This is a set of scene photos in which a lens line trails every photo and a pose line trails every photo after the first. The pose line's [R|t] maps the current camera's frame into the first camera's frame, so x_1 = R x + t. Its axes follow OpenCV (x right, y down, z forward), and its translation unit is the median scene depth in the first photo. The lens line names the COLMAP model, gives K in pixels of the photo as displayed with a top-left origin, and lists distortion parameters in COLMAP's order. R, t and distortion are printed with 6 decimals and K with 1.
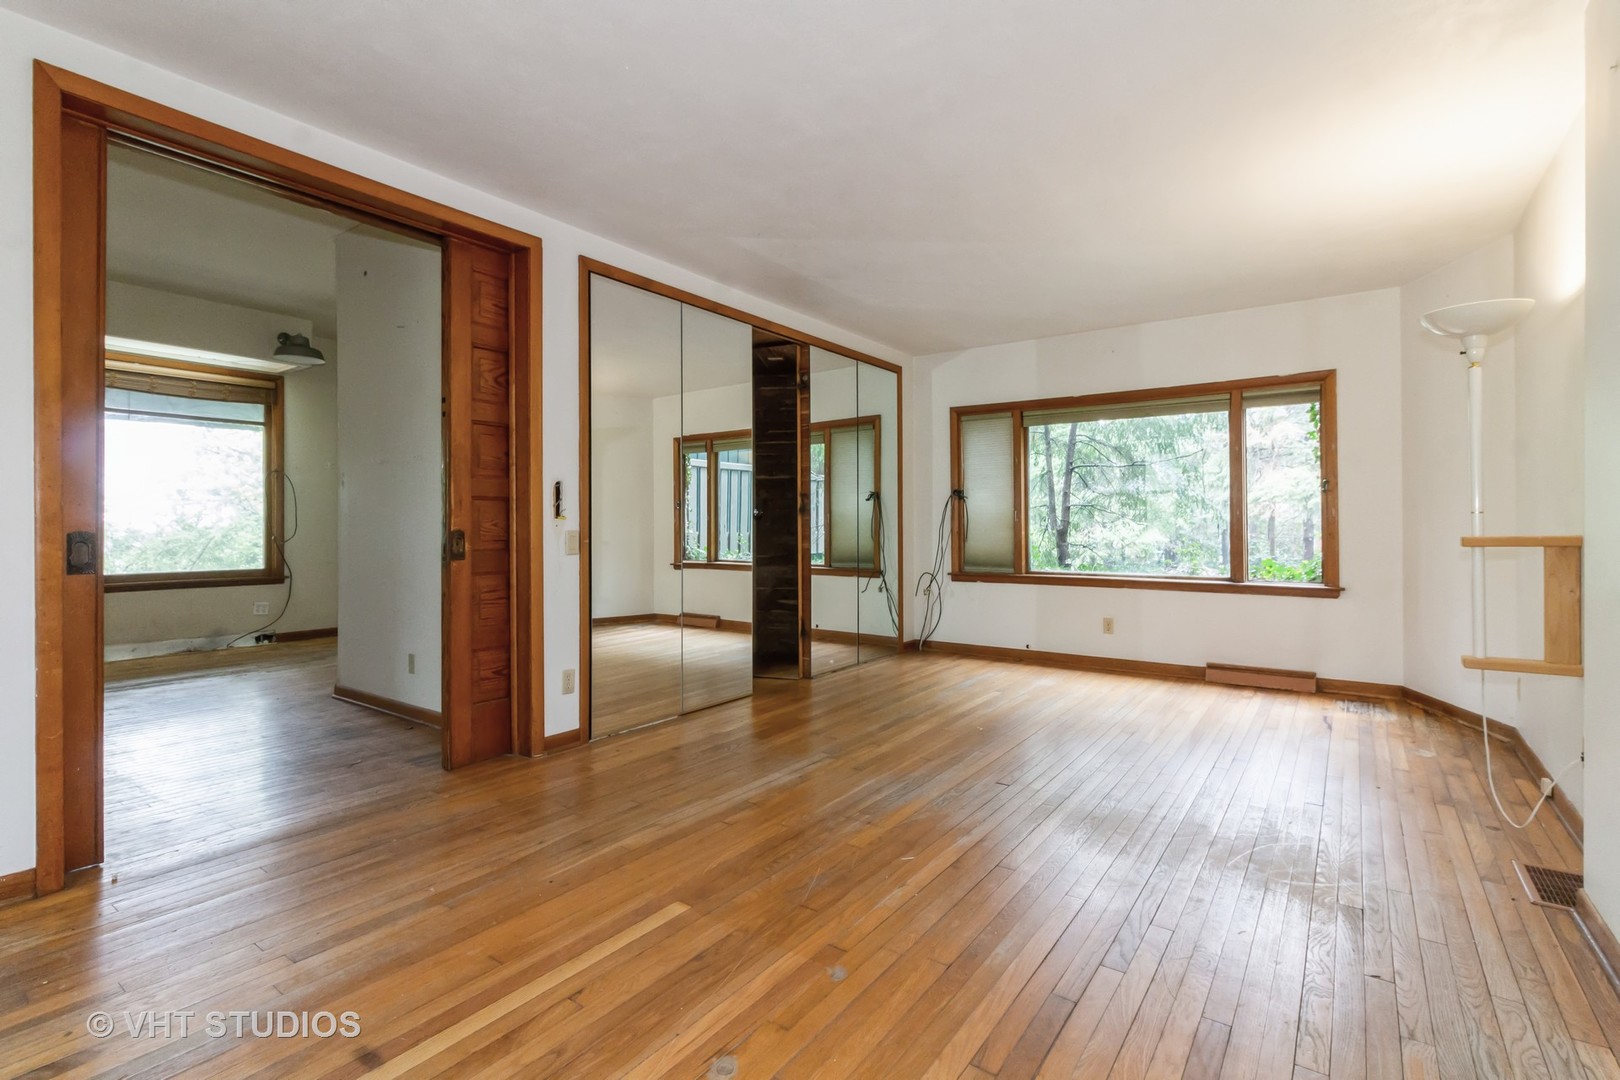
lens RADIAL K [[763.2, 0, 808.2], [0, 763.2, 521.6], [0, 0, 1]] dist [-0.004581, -0.000601]
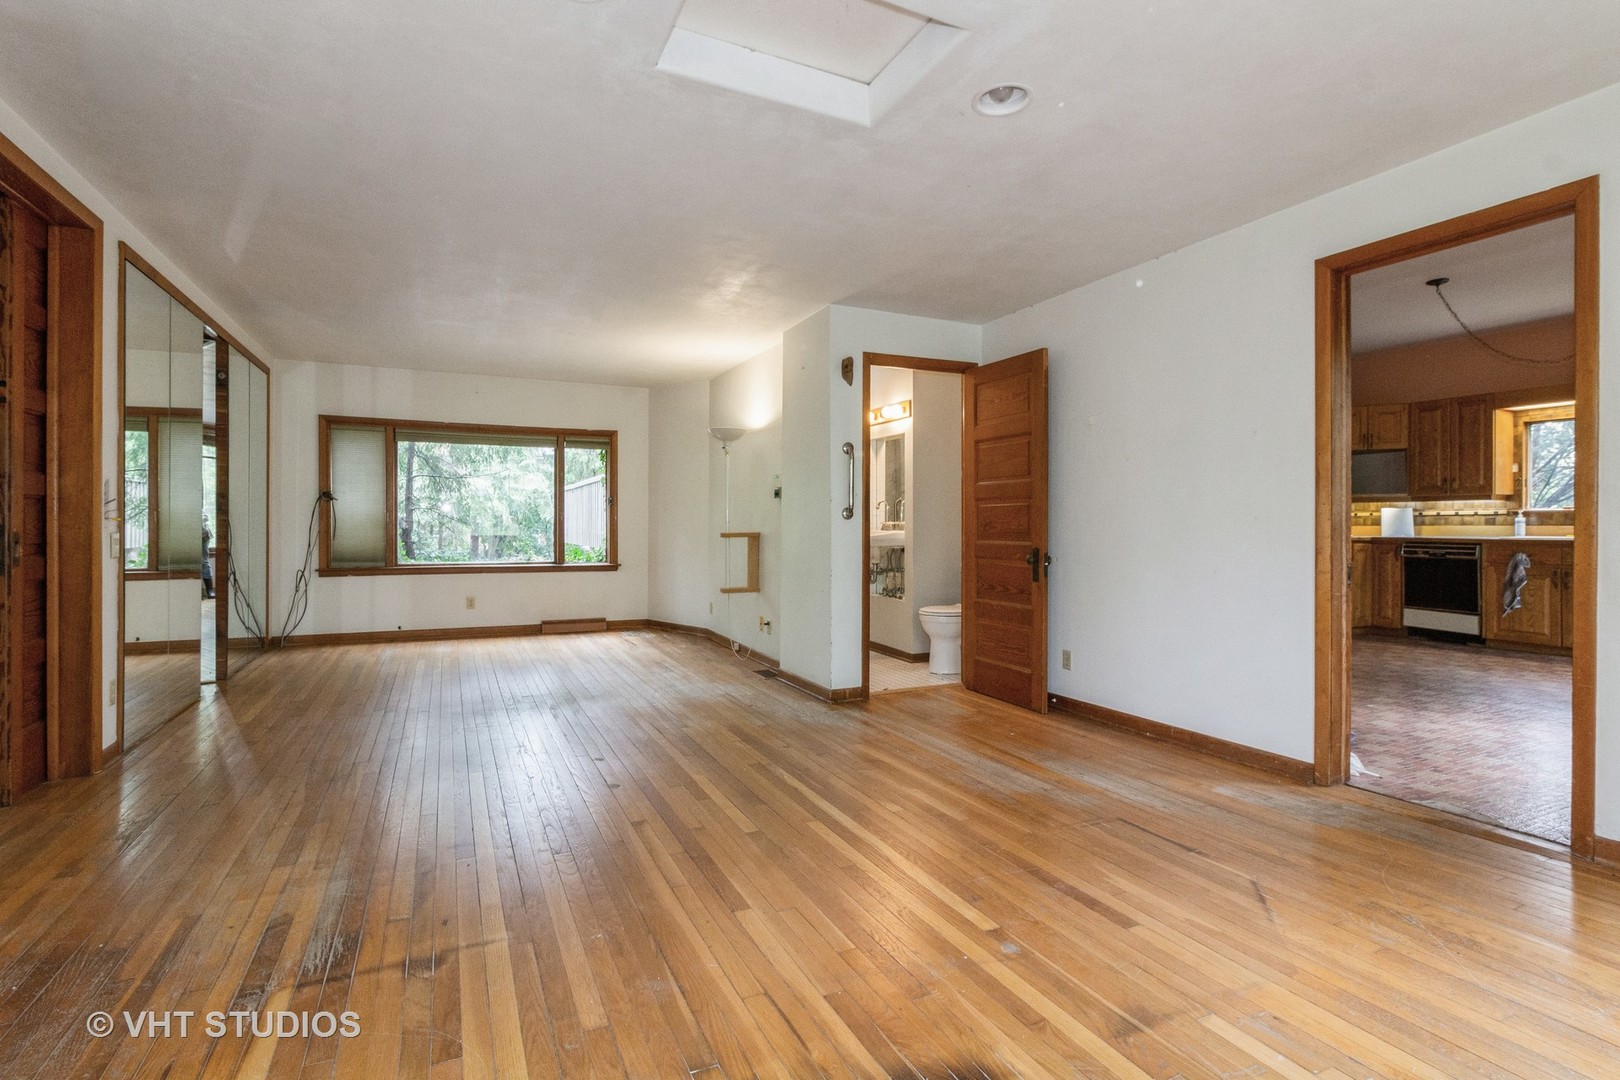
lens RADIAL K [[763.2, 0, 808.2], [0, 763.2, 521.6], [0, 0, 1]] dist [-0.004581, -0.000601]
pose [[0.485190, 0.006051, 0.874388, -0.502424], [-0.010060, 0.999949, -0.001338, -0.006372], [-0.874351, -0.008147, 0.485226, -0.144185]]
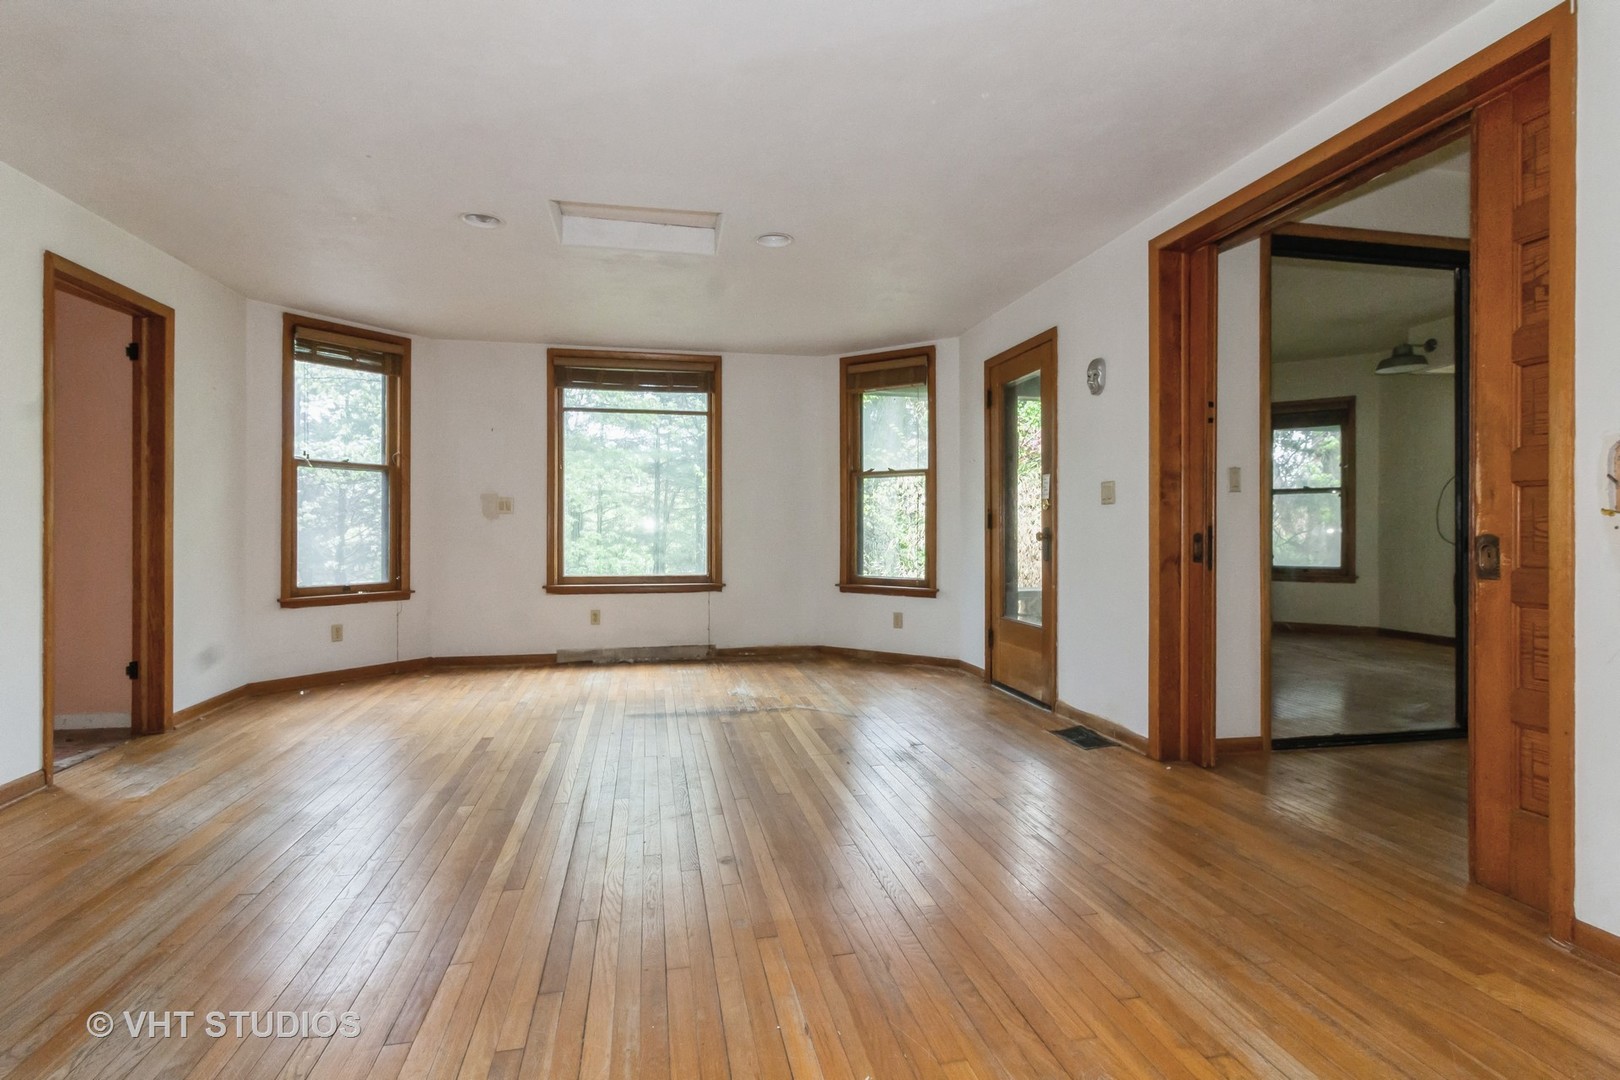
lens RADIAL K [[763.6, 0, 790.5], [0, 763.6, 535.9], [0, 0, 1]] dist [-0.001676, -0.000242]
pose [[-0.693649, 0.003478, -0.720305, 0.286666], [0.004715, 0.999989, 0.000287, 0.006137], [0.720298, -0.003197, -0.693658, 0.657871]]
